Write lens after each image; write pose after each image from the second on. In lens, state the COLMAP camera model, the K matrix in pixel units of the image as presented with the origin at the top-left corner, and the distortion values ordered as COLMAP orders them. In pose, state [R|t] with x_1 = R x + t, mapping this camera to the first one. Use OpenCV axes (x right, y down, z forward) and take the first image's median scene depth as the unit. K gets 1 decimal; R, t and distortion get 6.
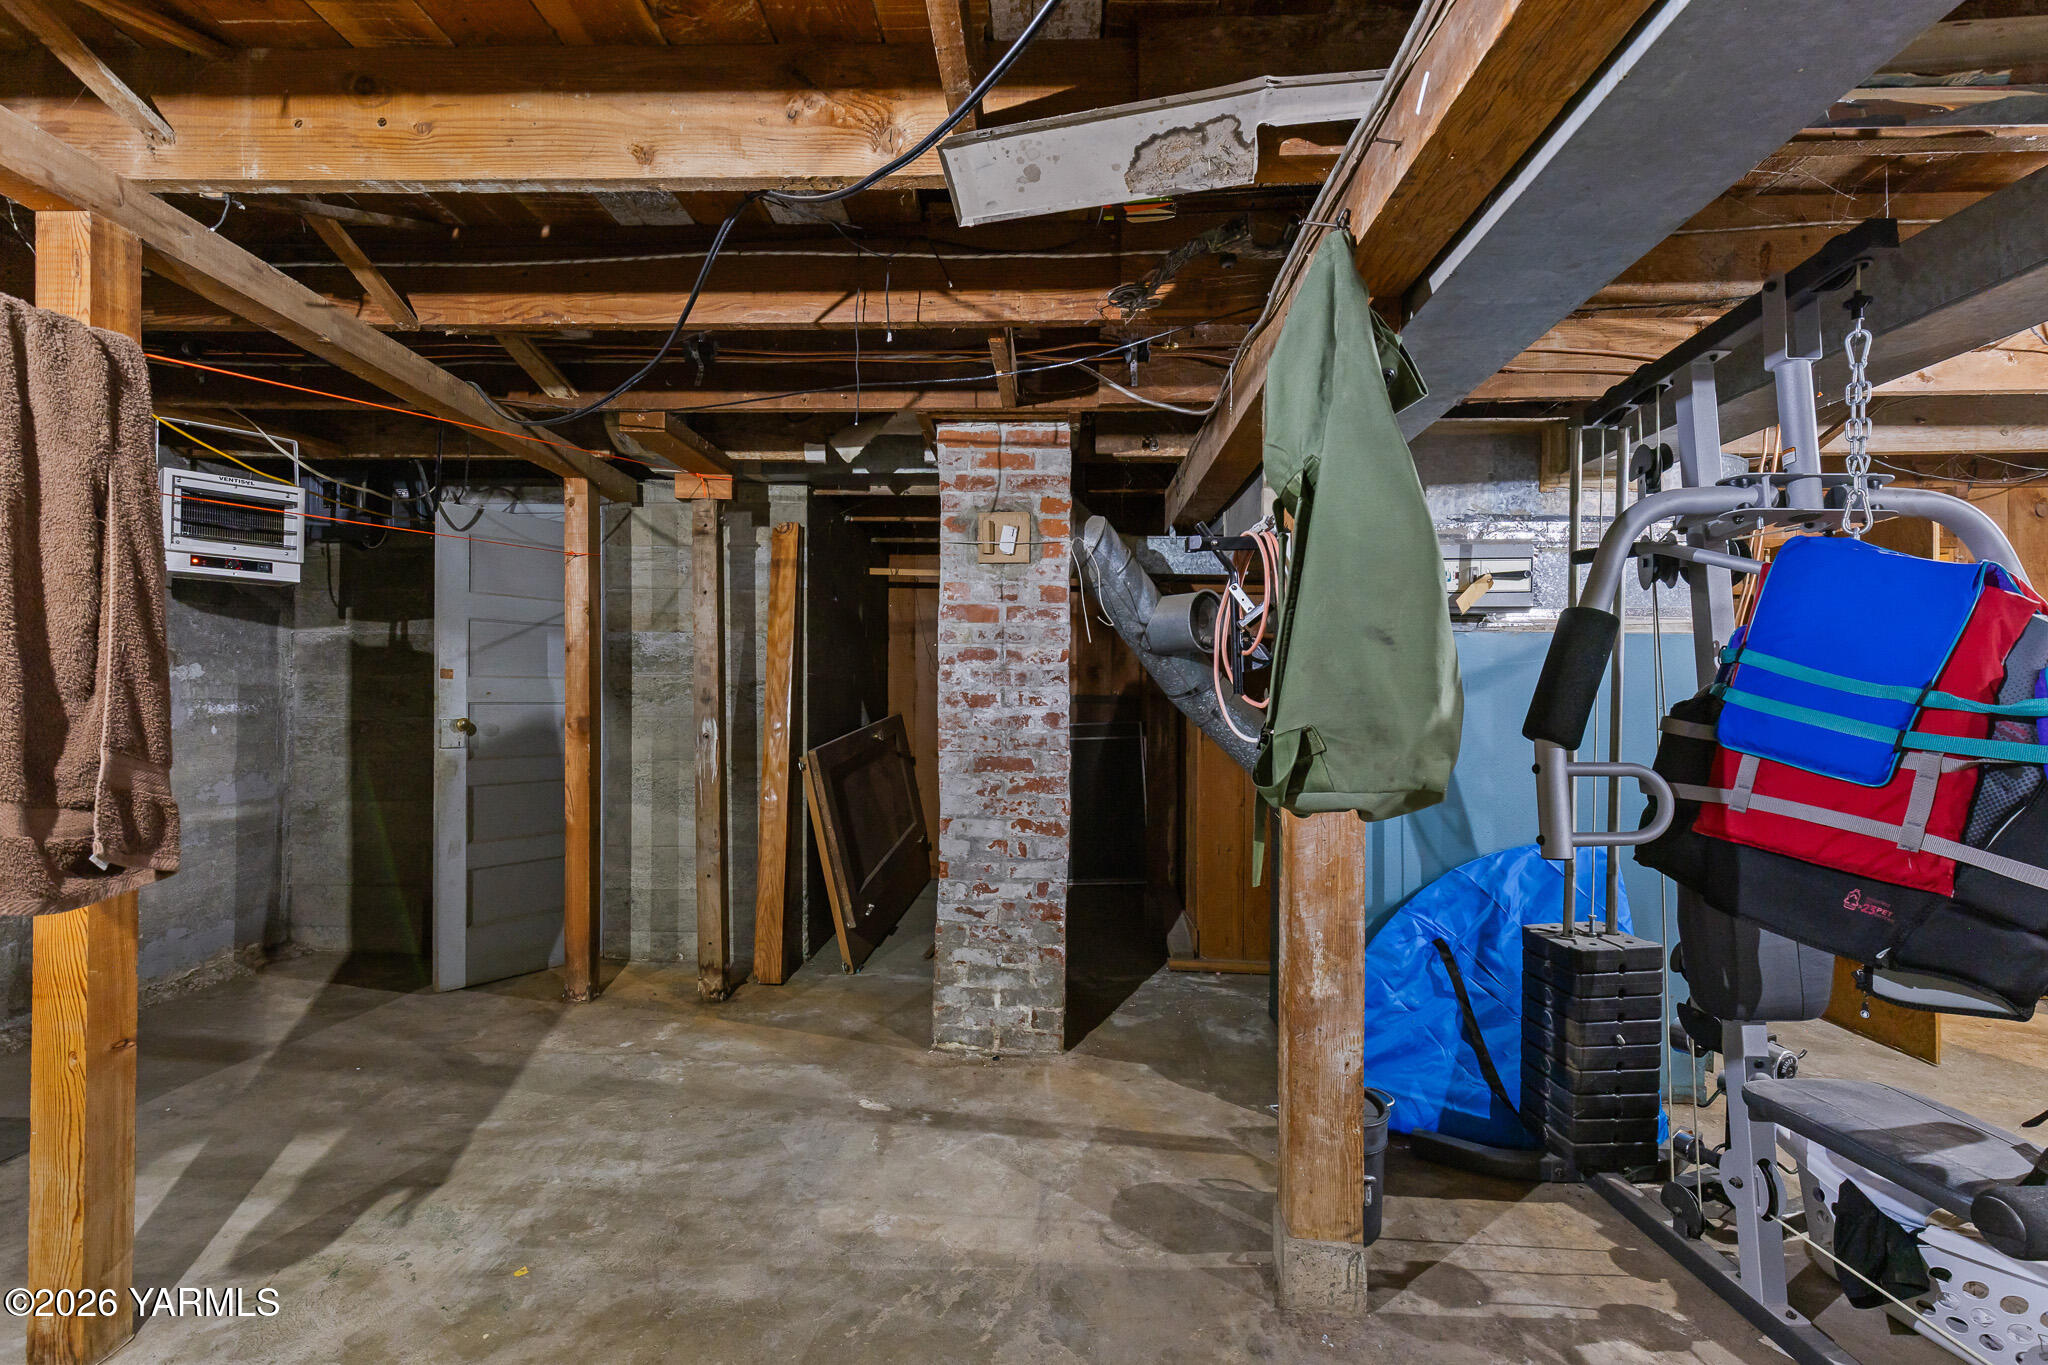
lens RADIAL K [[923.8, 0, 1032.3], [0, 923.8, 698.9], [0, 0, 1]] dist [0.006264, -0.000852]
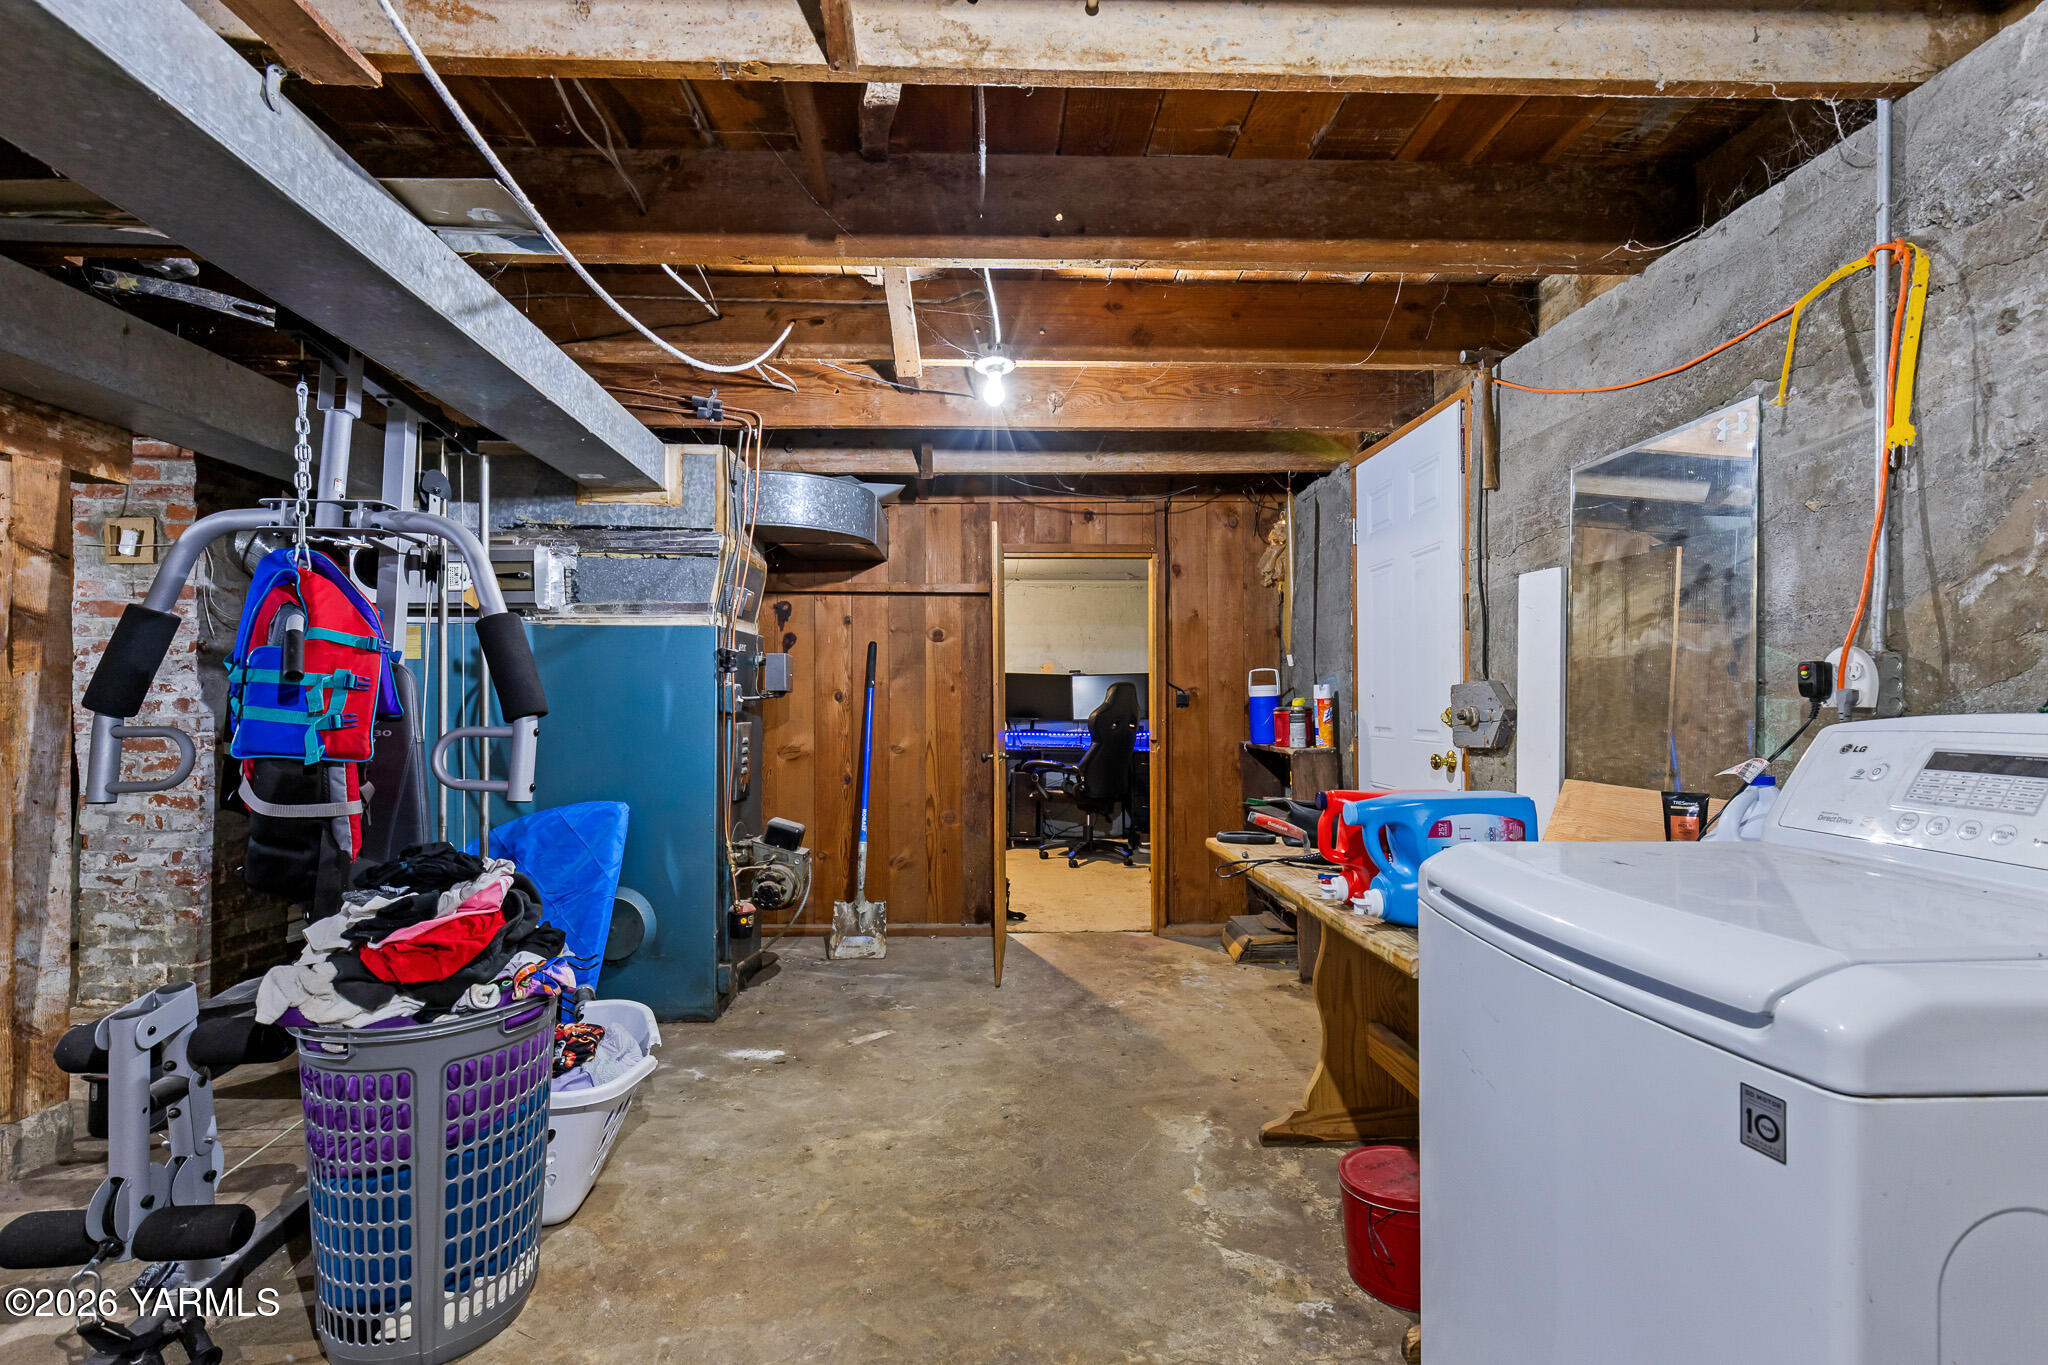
lens RADIAL K [[923.8, 0, 1032.3], [0, 923.8, 698.9], [0, 0, 1]] dist [0.006264, -0.000852]
pose [[0.996436, -0.008700, 0.083897, 0.949321], [0.008569, 0.999961, 0.001921, 0.022107], [-0.083910, -0.001195, 0.996473, -0.198616]]
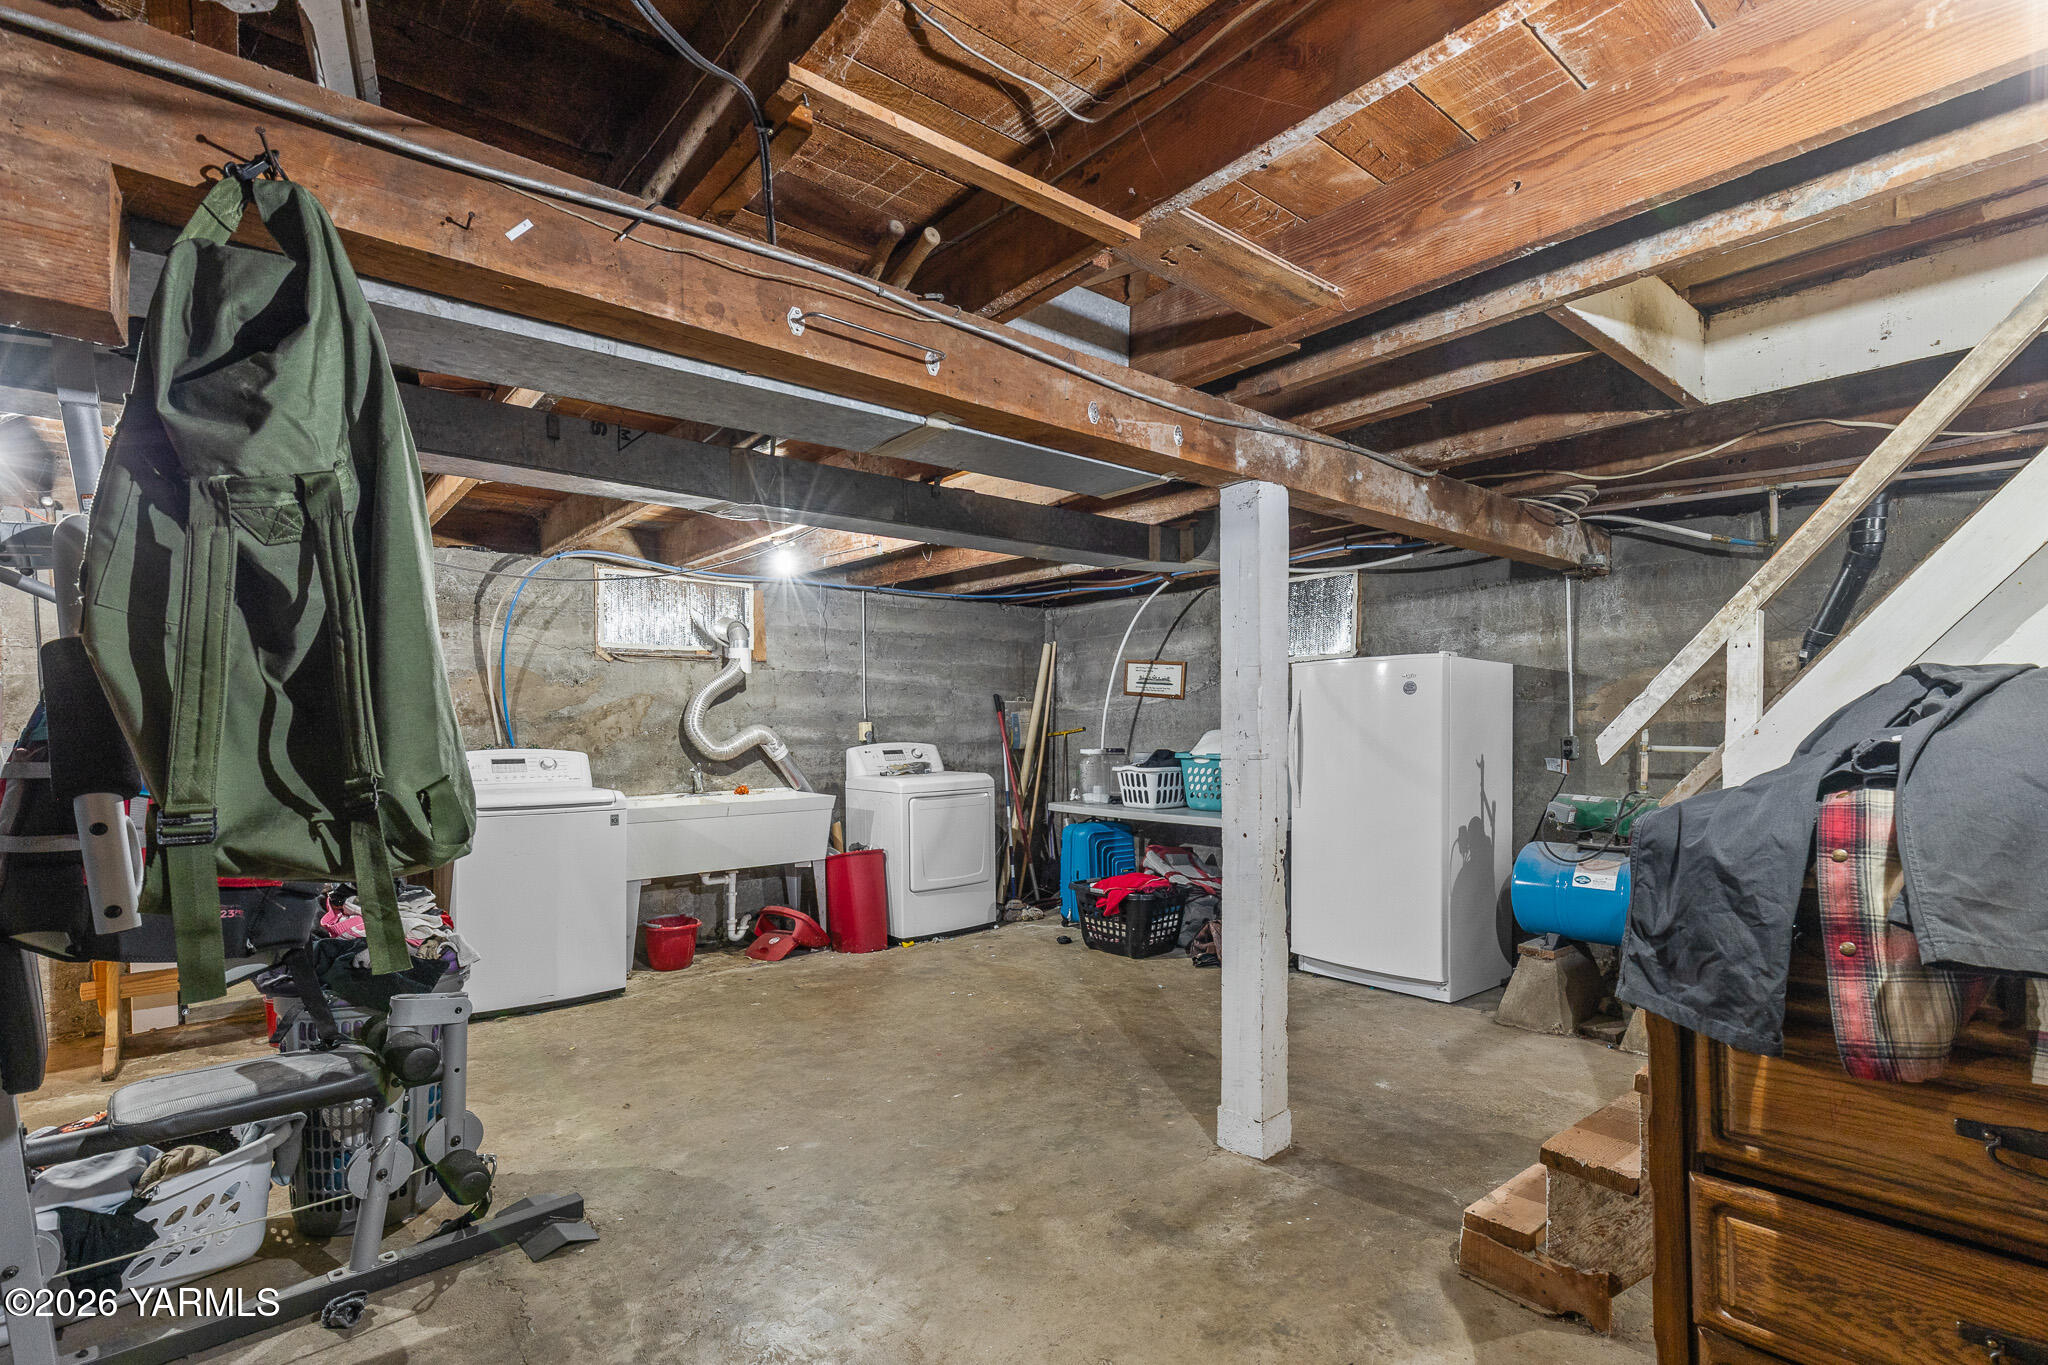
lens RADIAL K [[944.6, 0, 1027.6], [0, 944.6, 710.0], [0, 0, 1]] dist [0.005566, -0.001507]
pose [[-0.655223, 0.009922, 0.755370, -0.363426], [-0.000219, 0.999911, -0.013324, -0.011365], [-0.755436, -0.008896, -0.655163, 0.519535]]
